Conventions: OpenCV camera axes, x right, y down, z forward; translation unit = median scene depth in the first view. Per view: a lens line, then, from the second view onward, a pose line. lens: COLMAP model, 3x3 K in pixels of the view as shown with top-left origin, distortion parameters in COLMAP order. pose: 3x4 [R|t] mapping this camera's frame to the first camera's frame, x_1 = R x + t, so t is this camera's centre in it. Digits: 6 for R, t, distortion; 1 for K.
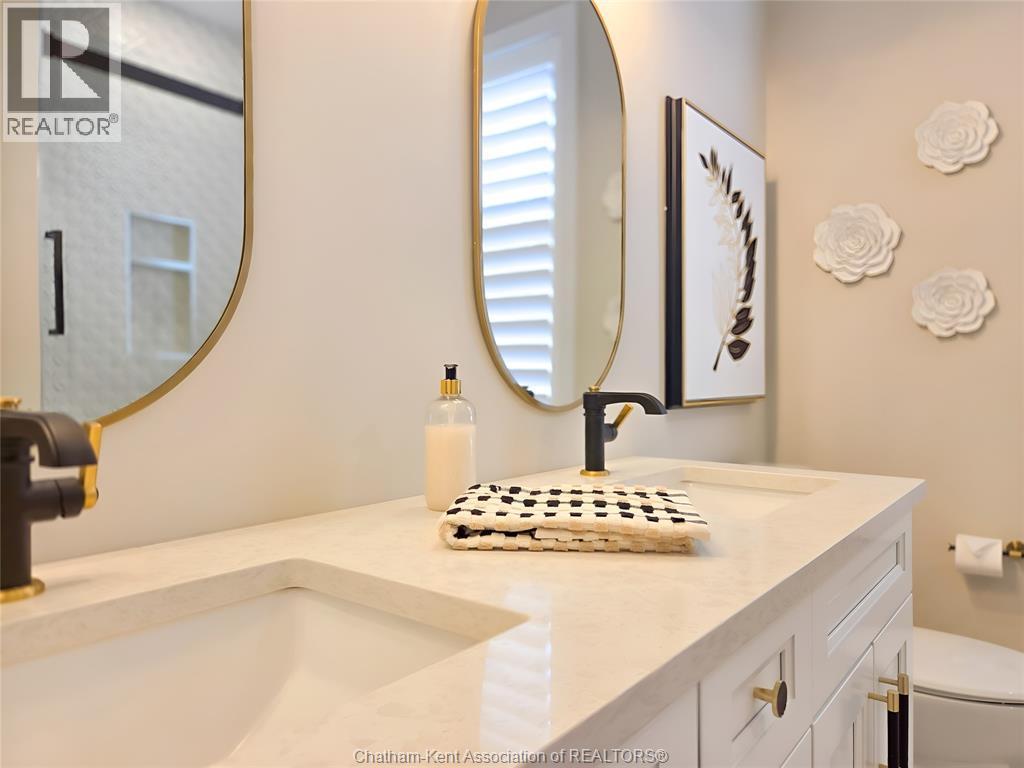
lens RADIAL K [[713.4, 0, 512.0], [0, 713.4, 384.0], [0, 0, 1]] dist [0.064297, -0.058298]
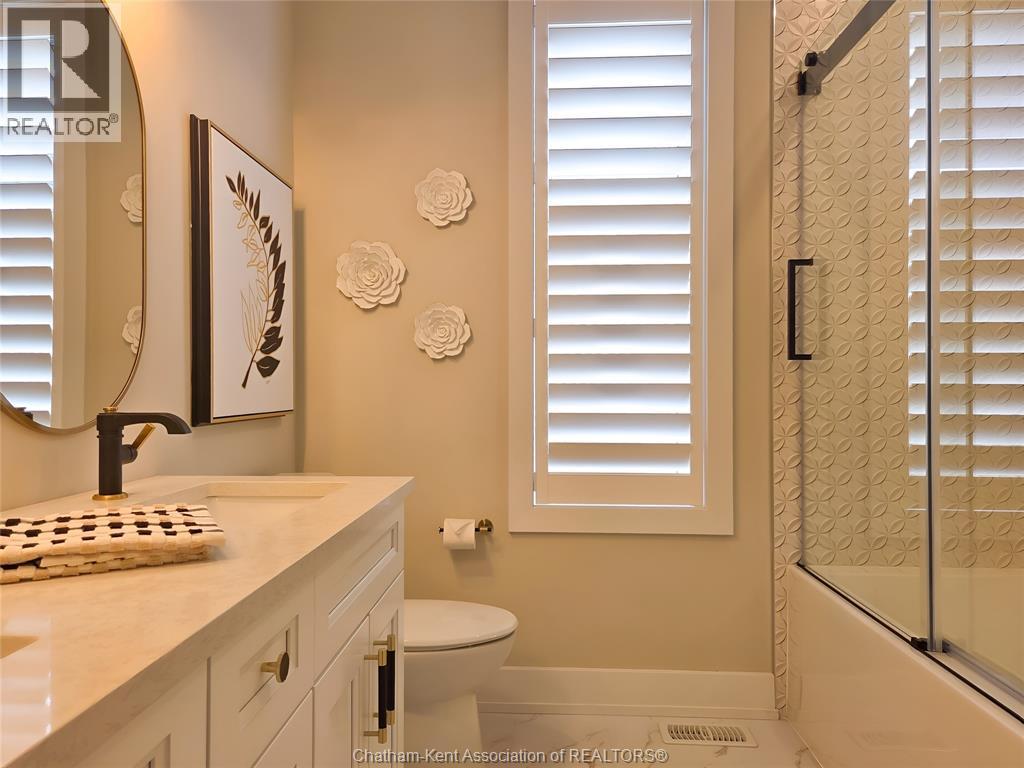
lens RADIAL K [[713.4, 0, 512.0], [0, 713.4, 384.0], [0, 0, 1]] dist [0.064297, -0.058298]
pose [[0.812756, 0.003294, 0.582595, -0.011782], [0.005380, 0.999899, -0.013159, -0.010851], [-0.582579, 0.013830, 0.812656, -0.100795]]
